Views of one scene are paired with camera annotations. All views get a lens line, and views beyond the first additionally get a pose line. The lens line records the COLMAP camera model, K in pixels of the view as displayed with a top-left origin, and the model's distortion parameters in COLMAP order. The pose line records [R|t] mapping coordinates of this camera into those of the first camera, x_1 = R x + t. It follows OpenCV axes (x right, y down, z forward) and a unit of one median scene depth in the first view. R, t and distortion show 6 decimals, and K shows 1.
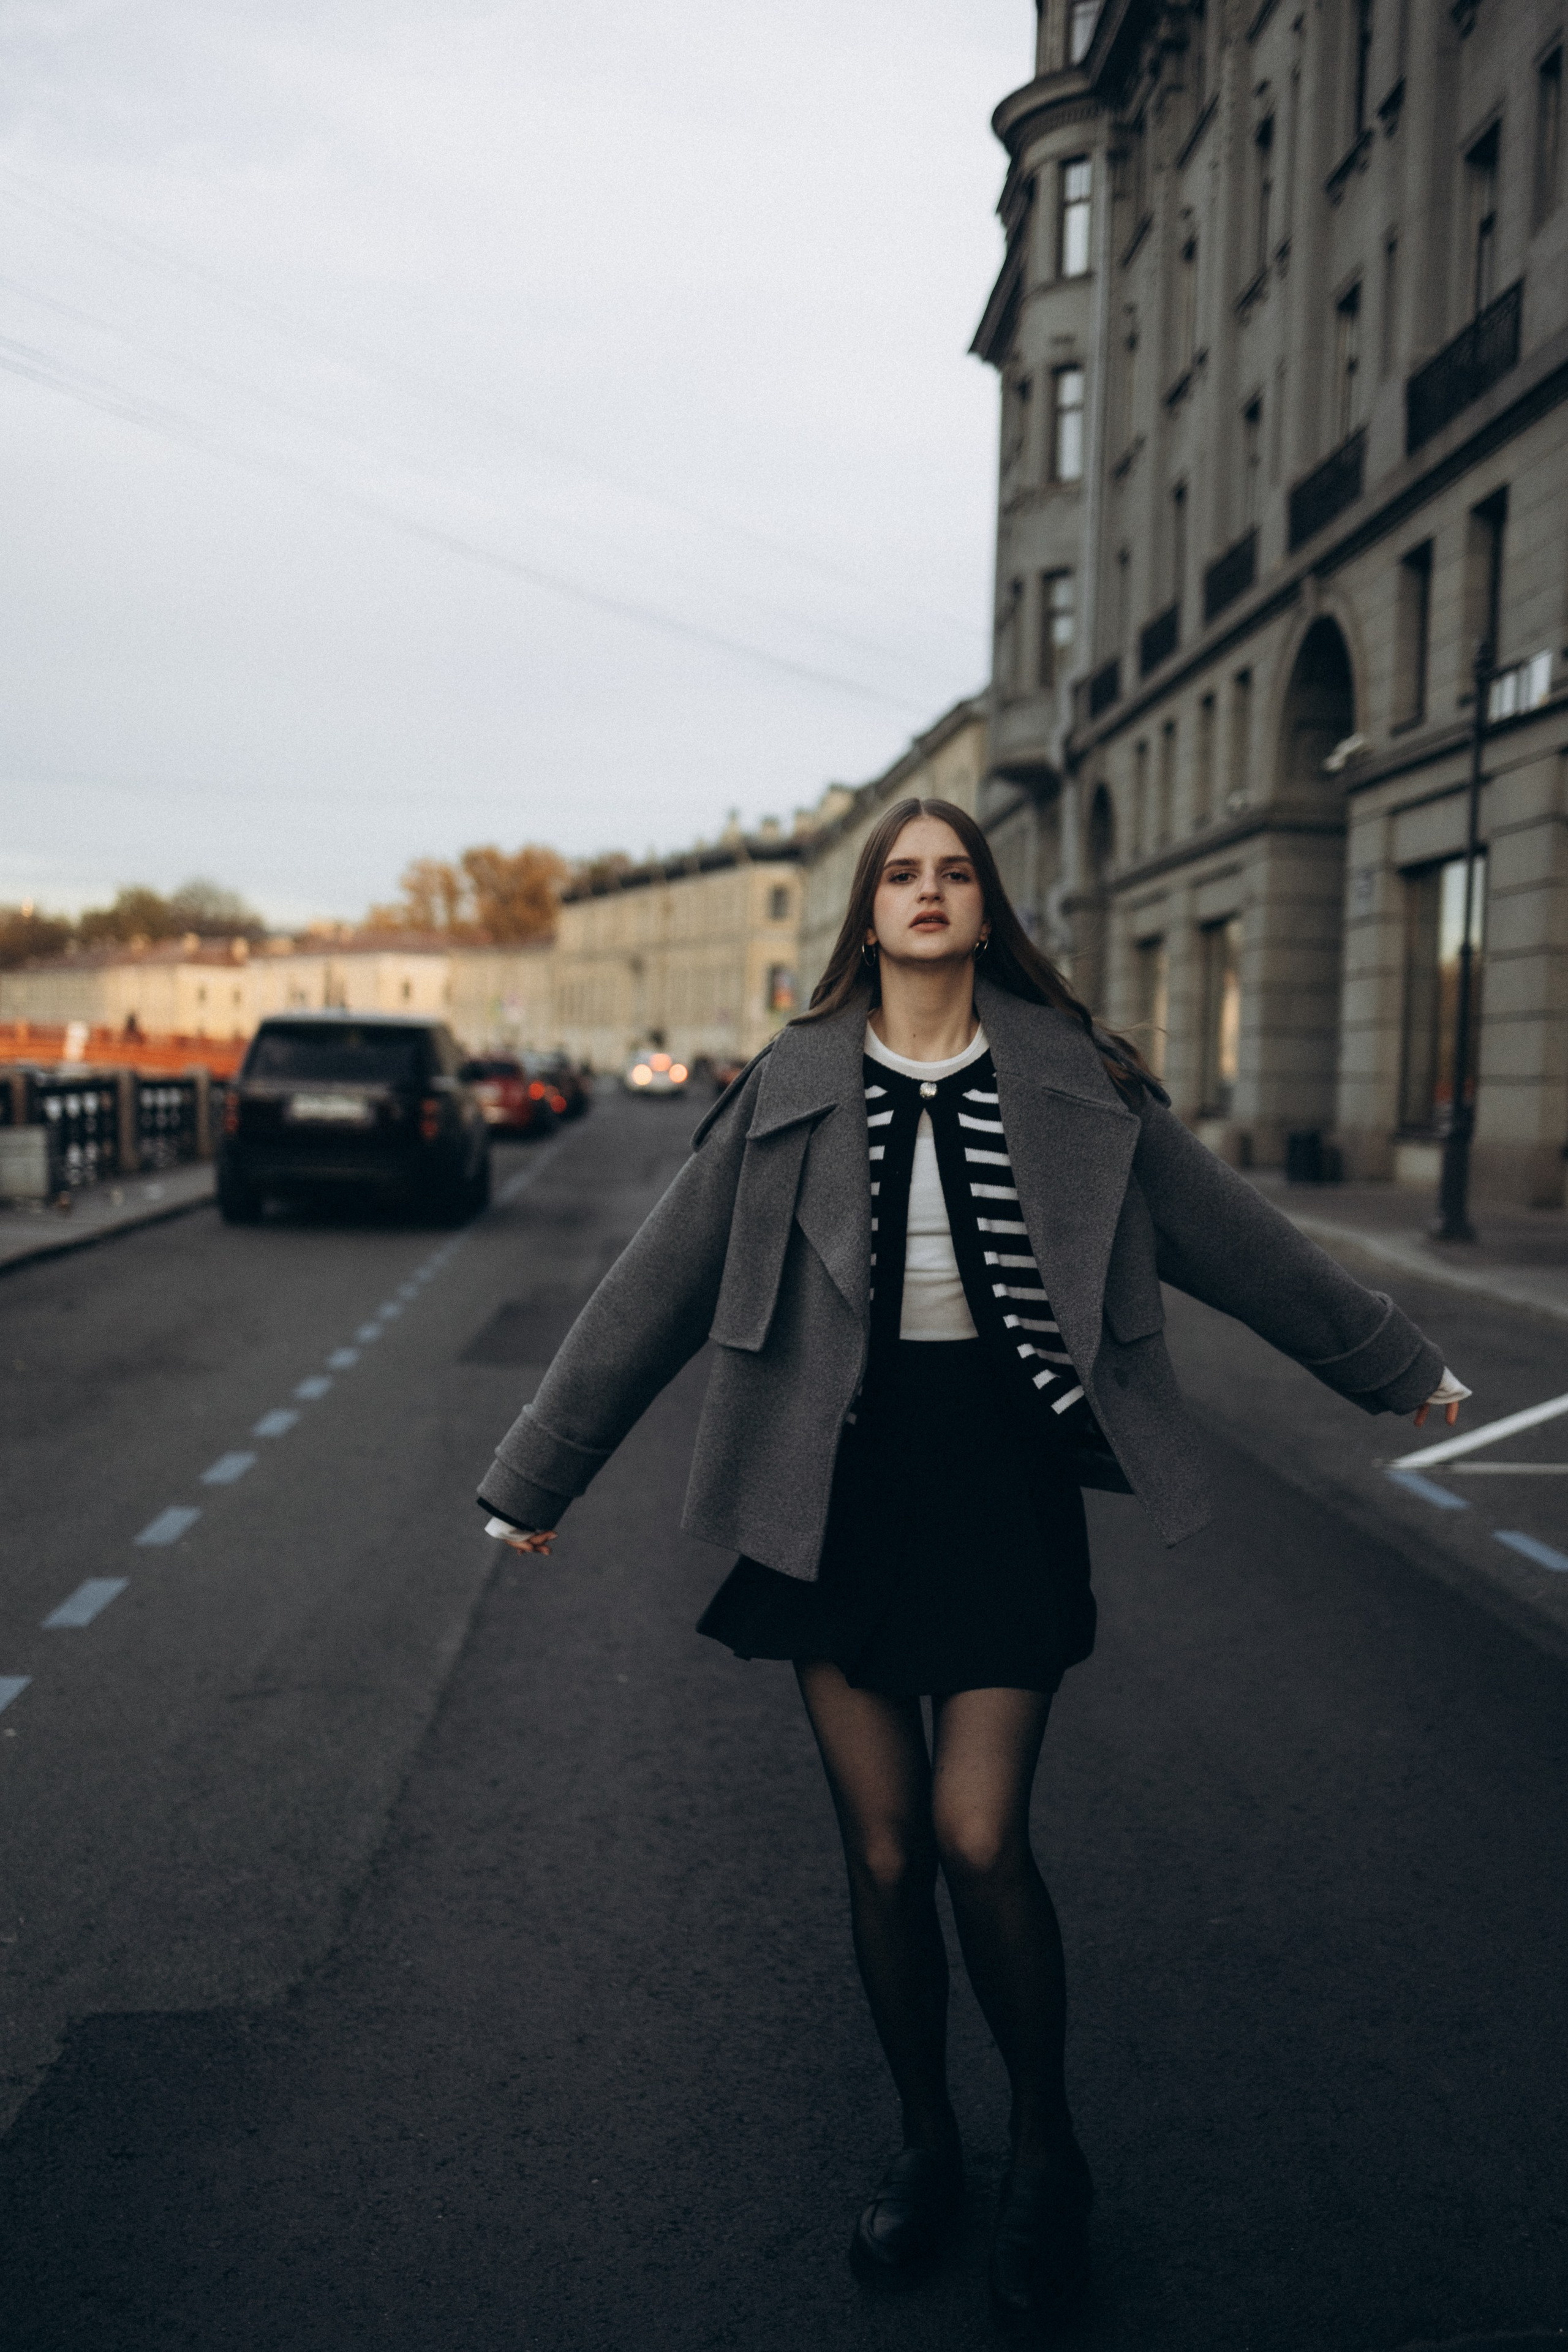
lens RADIAL K [[2492.9, 0, 784.0], [0, 2492.9, 1176.0], [0, 0, 1]] dist [-0.017062, 0.005620]
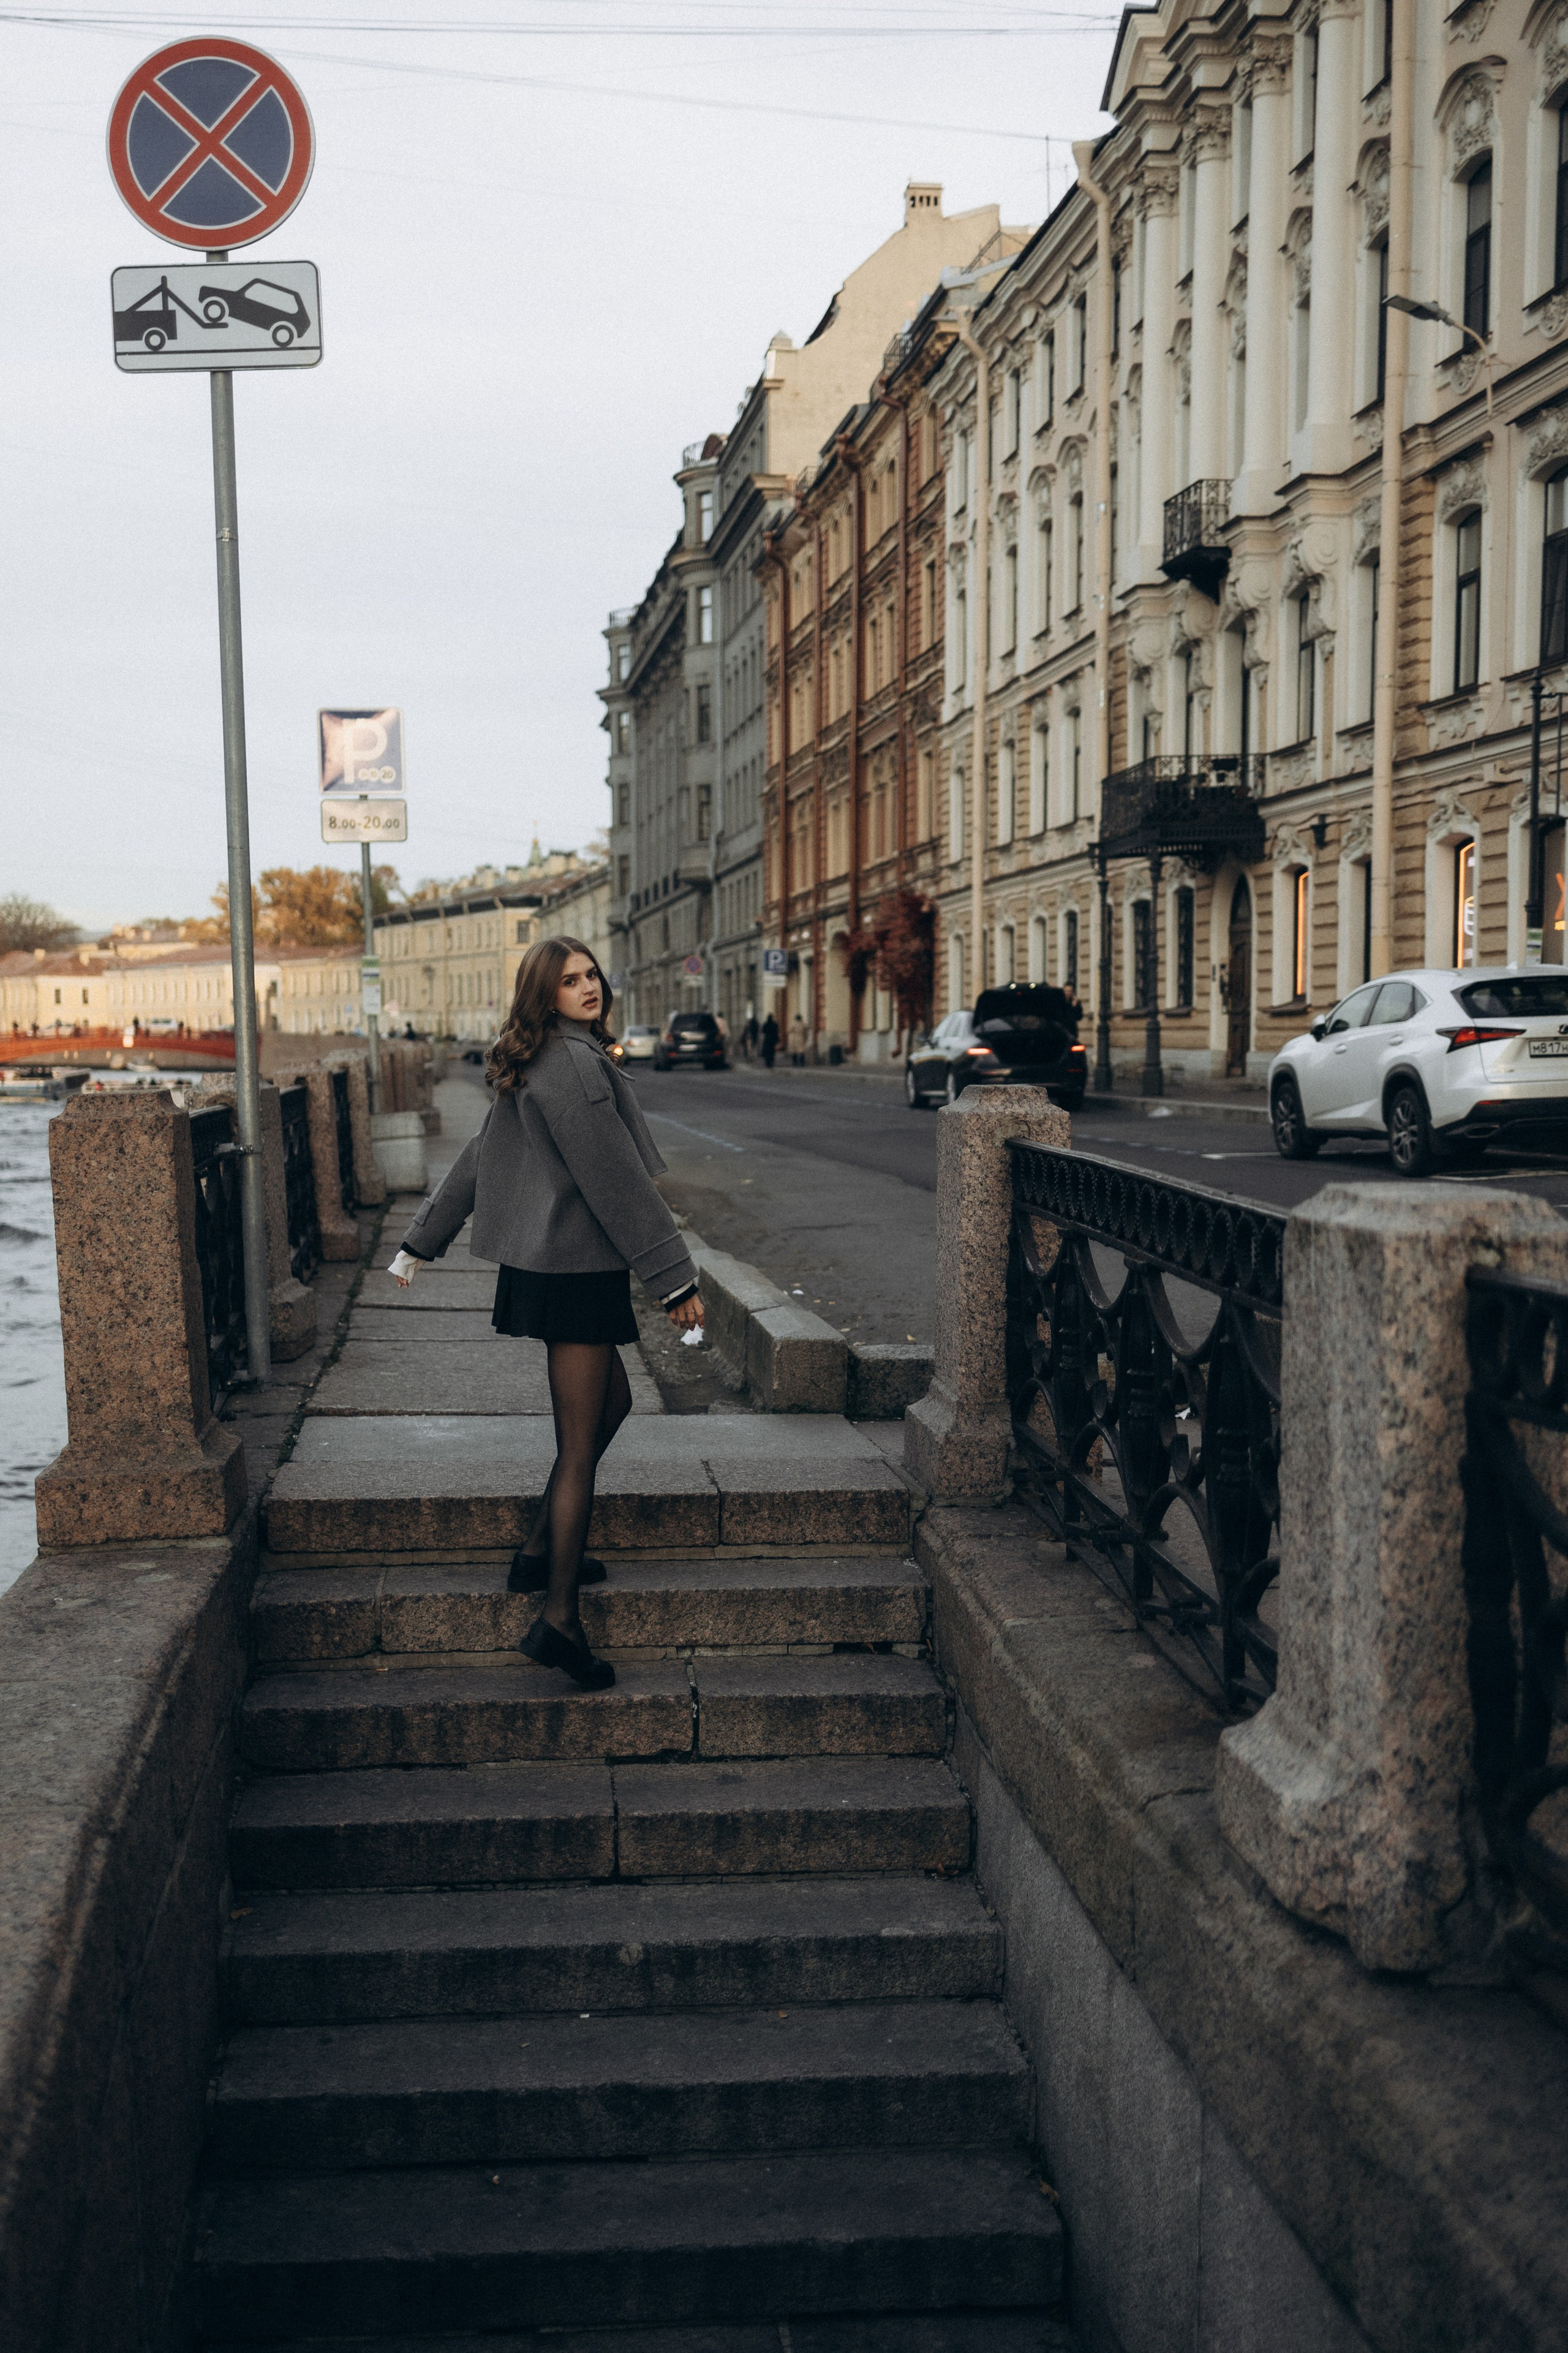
lens RADIAL K [[2493.7, 0, 784.0], [0, 2493.7, 1176.5], [0, 0, 1]] dist [-0.017062, 0.005620]
pose [[0.993879, -0.040633, 0.102729, -0.005448], [0.039382, 0.999124, 0.014181, 0.025433], [-0.103215, -0.010049, 0.994608, -0.501550]]
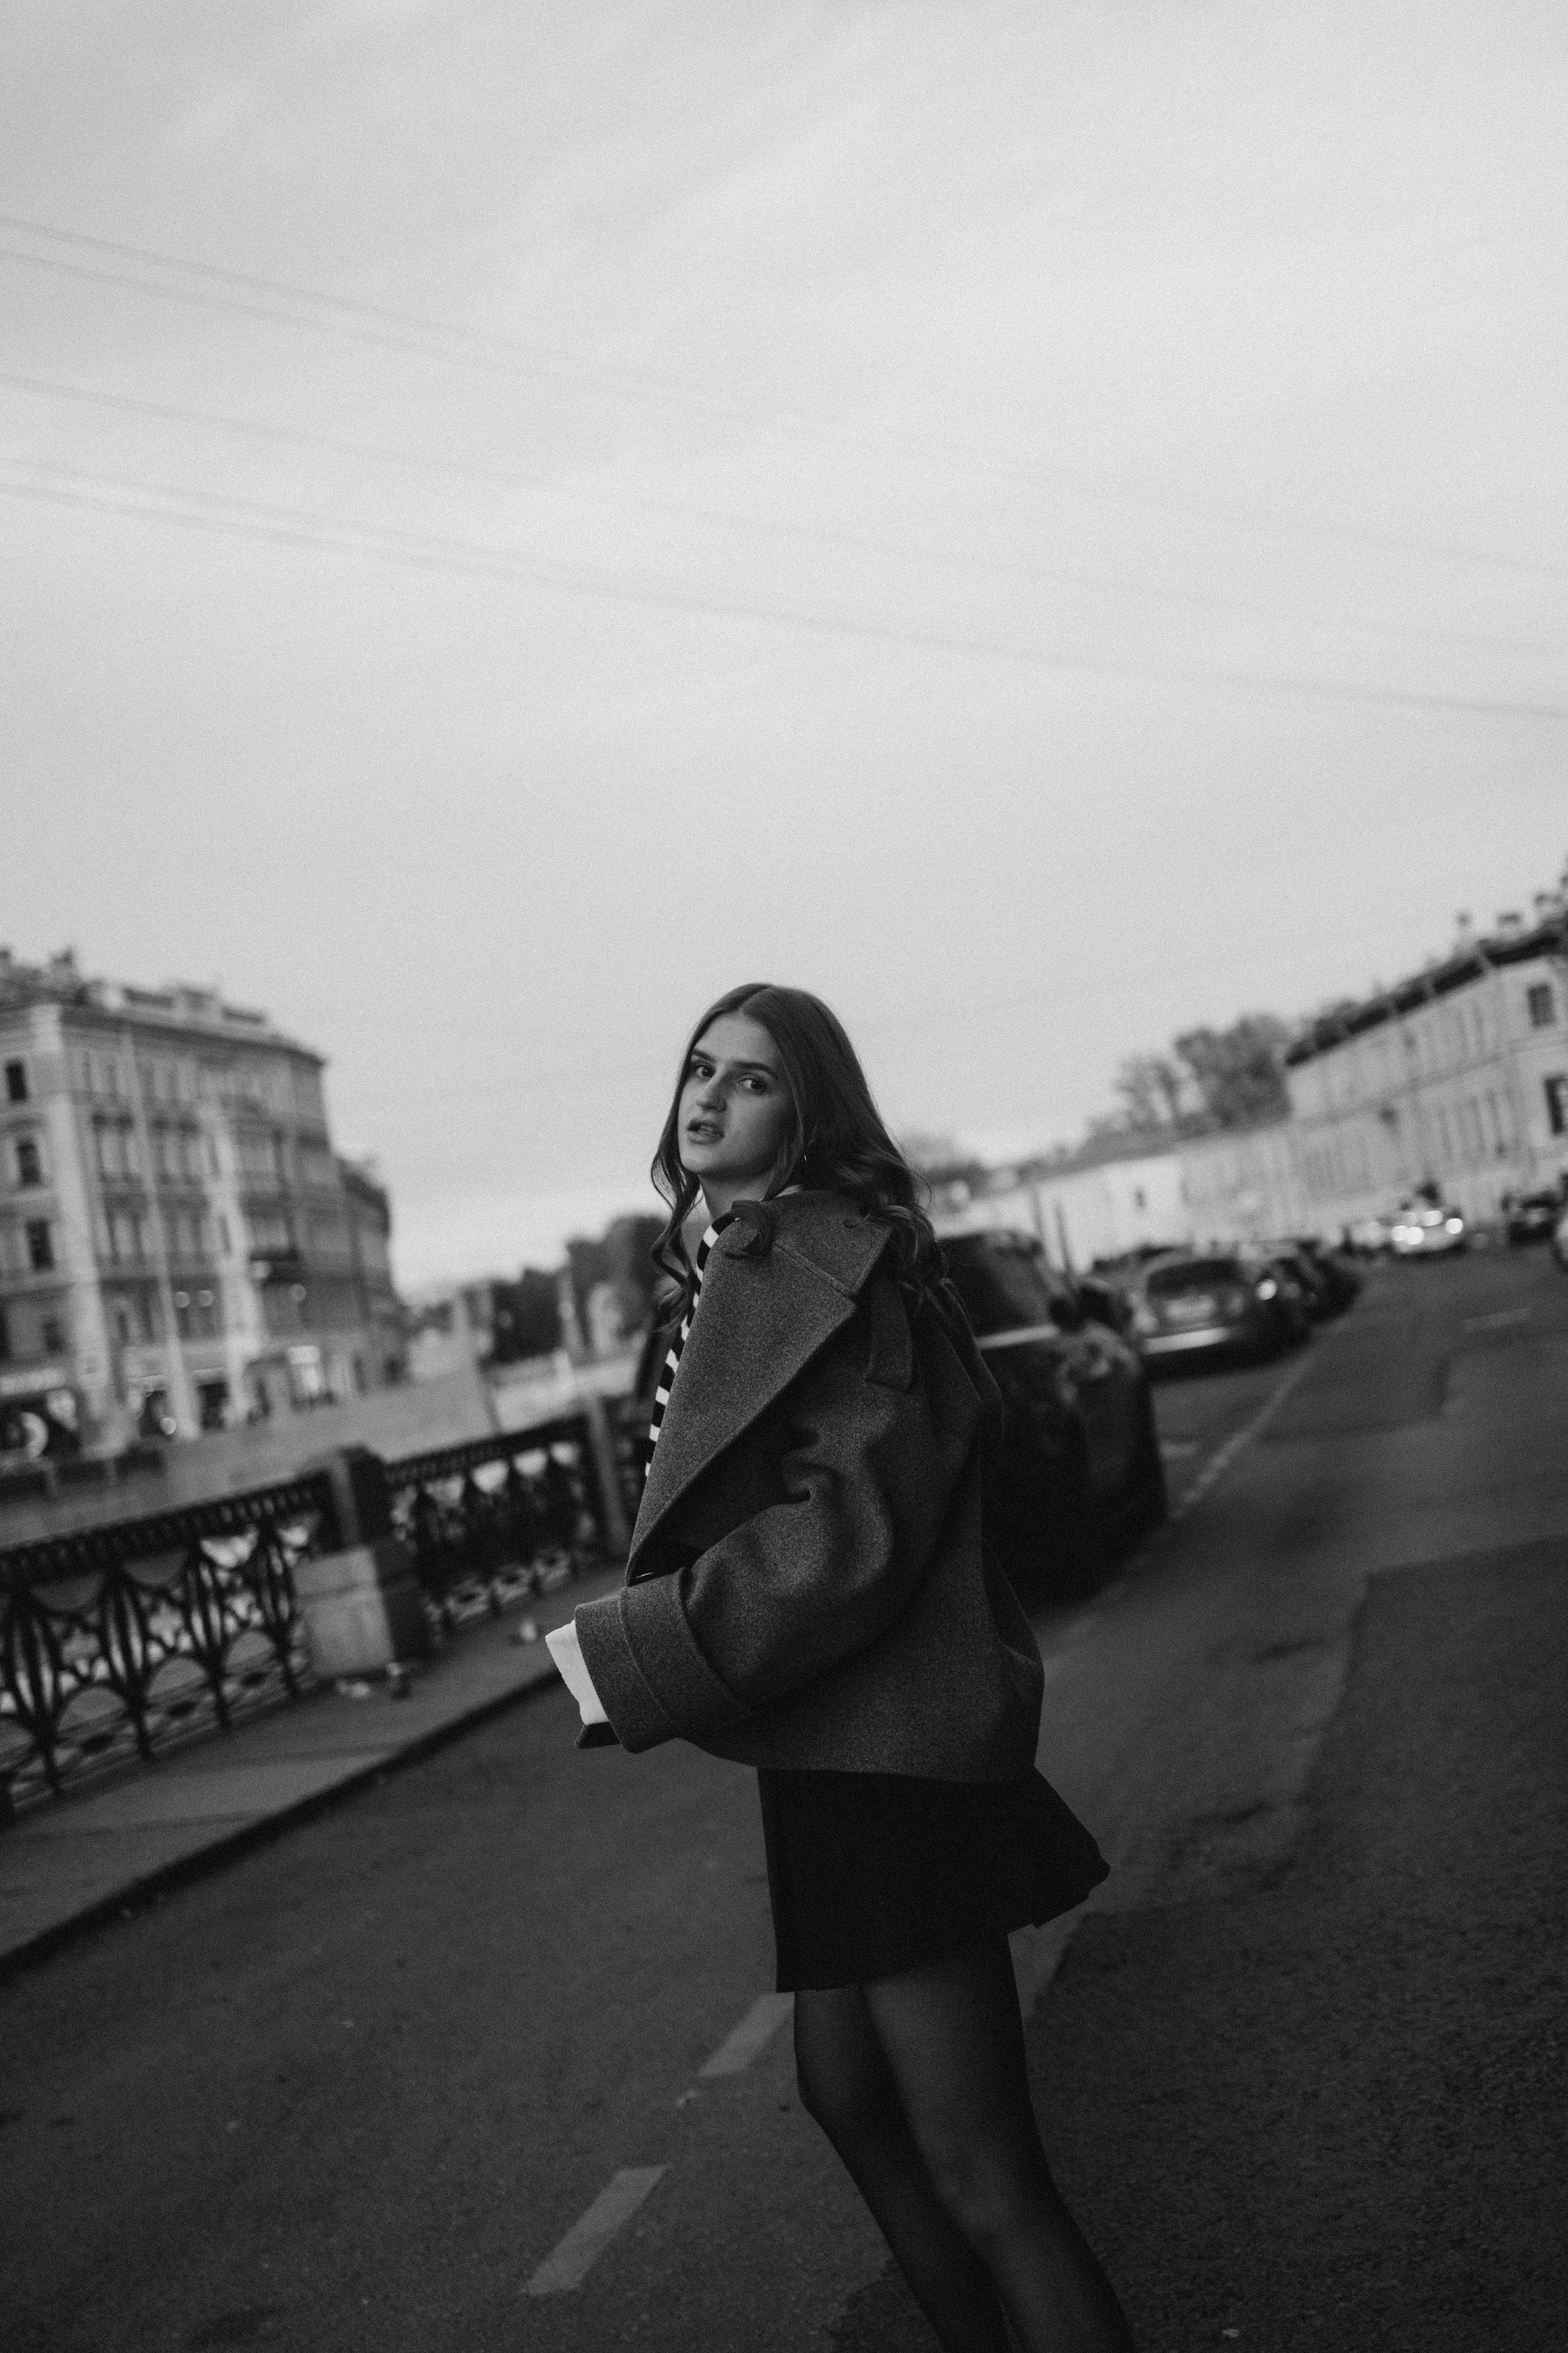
lens RADIAL K [[2493.7, 0, 784.0], [0, 2493.7, 1176.5], [0, 0, 1]] dist [-0.017062, 0.005620]
pose [[0.932175, -0.209315, -0.295358, -0.003588], [0.183430, 0.976504, -0.113110, -0.004586], [0.312093, 0.051261, 0.948667, 0.115050]]
